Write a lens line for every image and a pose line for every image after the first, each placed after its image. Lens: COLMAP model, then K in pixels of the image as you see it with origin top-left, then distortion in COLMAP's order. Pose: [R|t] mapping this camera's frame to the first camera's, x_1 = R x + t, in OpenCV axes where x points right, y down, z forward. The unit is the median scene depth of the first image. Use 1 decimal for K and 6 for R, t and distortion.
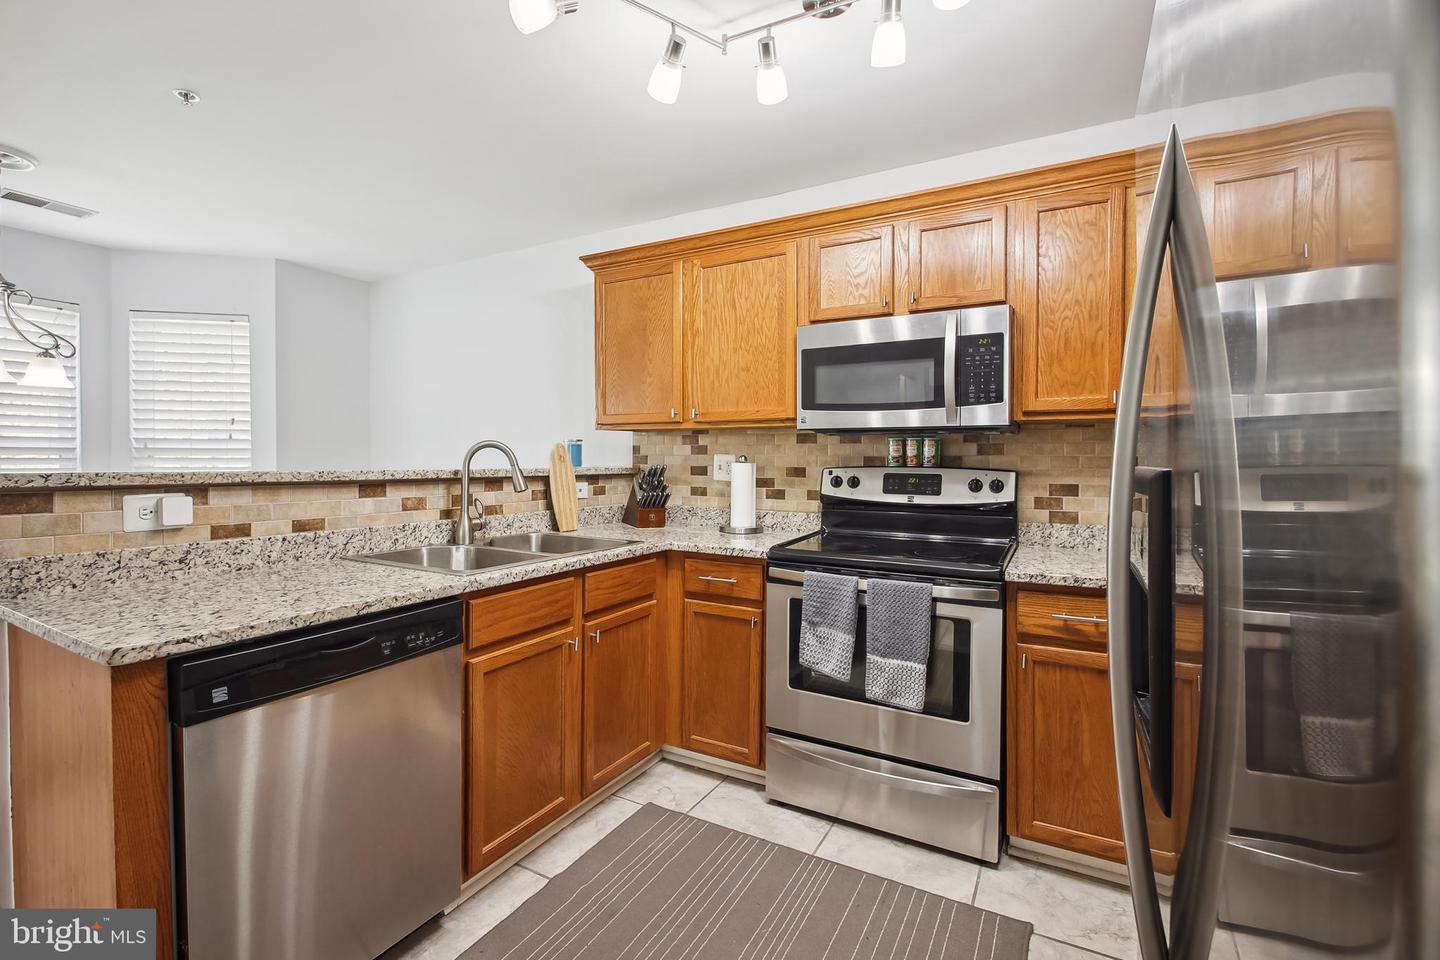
lens RADIAL K [[648.4, 0, 707.6], [0, 648.4, 457.1], [0, 0, 1]] dist [0.000817, -0.000668]
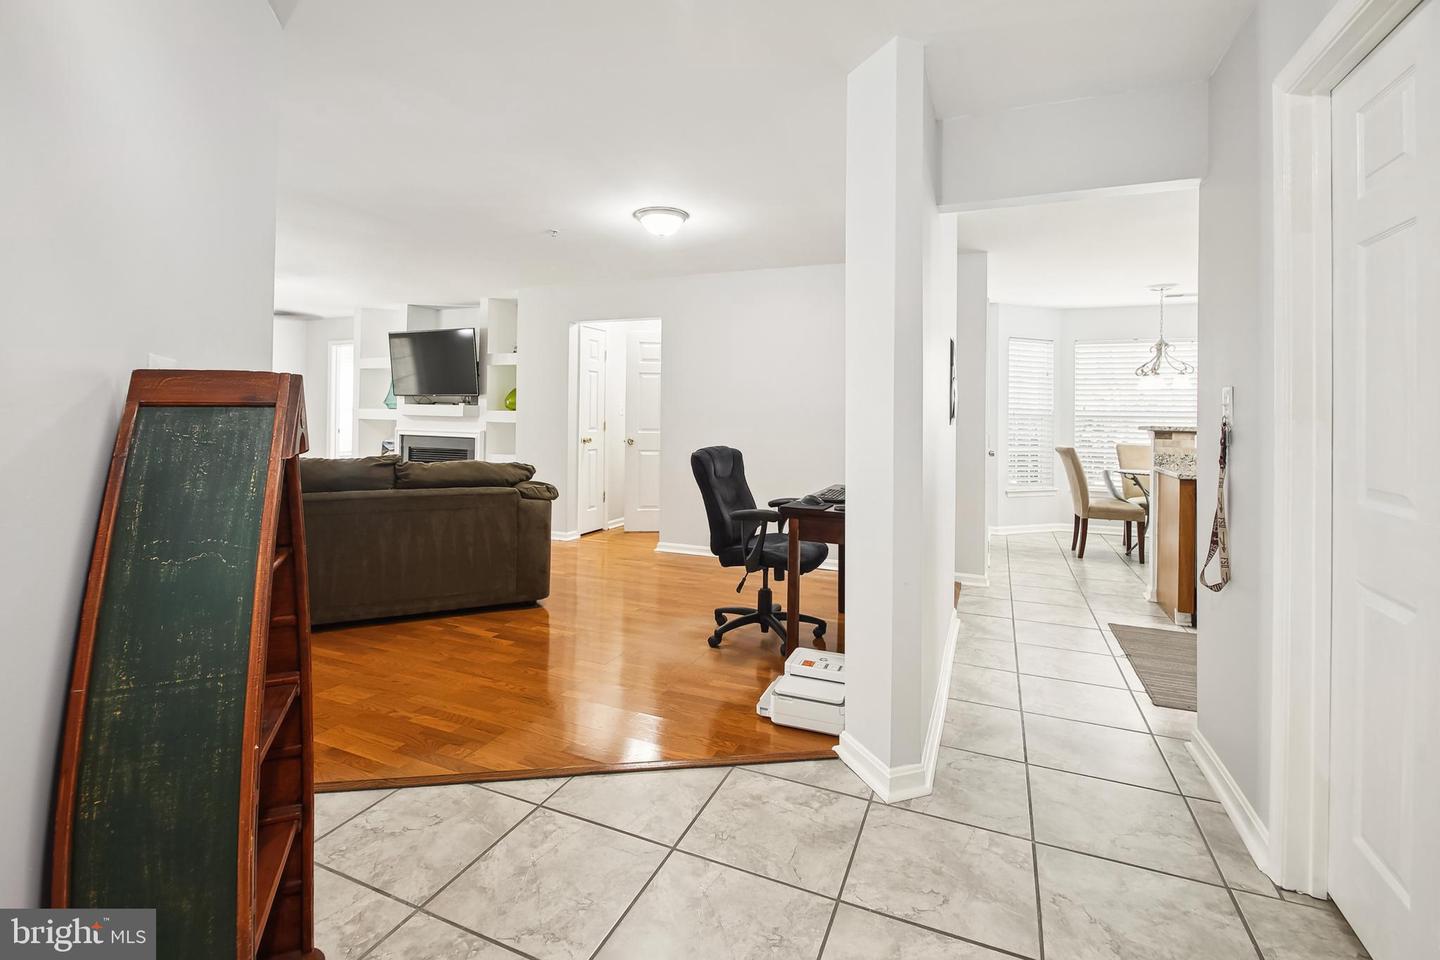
lens RADIAL K [[648.4, 0, 692.8], [0, 648.4, 408.3], [0, 0, 1]] dist [0.000817, -0.000668]
pose [[0.094820, -0.011696, -0.995426, 0.929902], [-0.014298, 0.999812, -0.013109, 0.007570], [0.995392, 0.015475, 0.094635, -0.783267]]
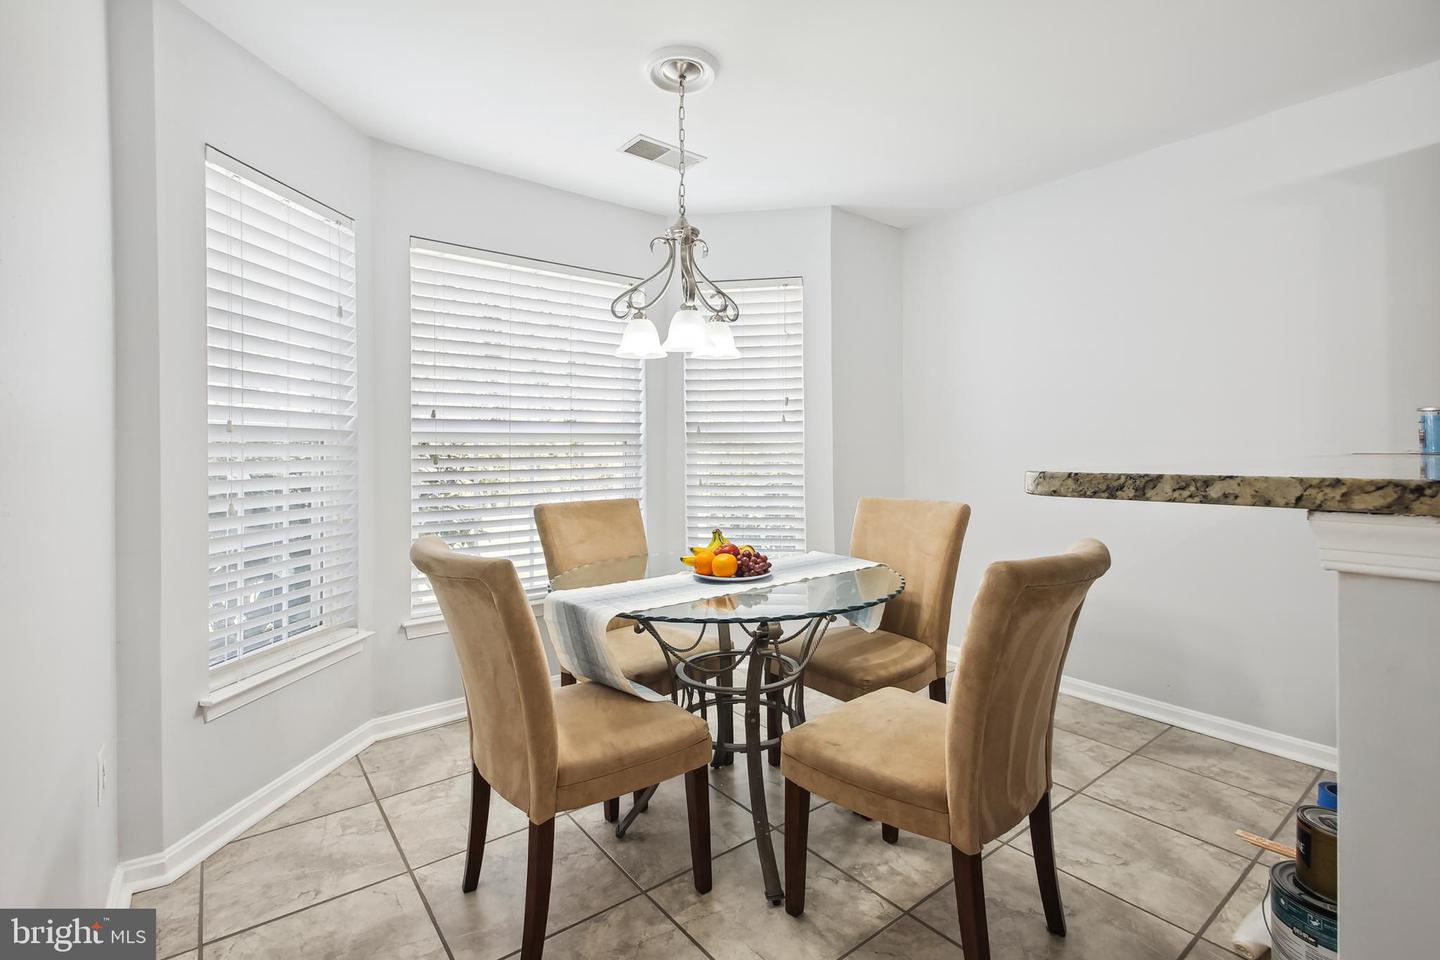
lens RADIAL K [[648.4, 0, 710.4], [0, 648.4, 443.8], [0, 0, 1]] dist [0.000817, -0.000668]
pose [[0.928192, -0.003765, -0.372081, -0.719277], [0.004753, 0.999987, 0.001737, -0.001332], [0.372070, -0.003381, 0.928198, 0.236872]]
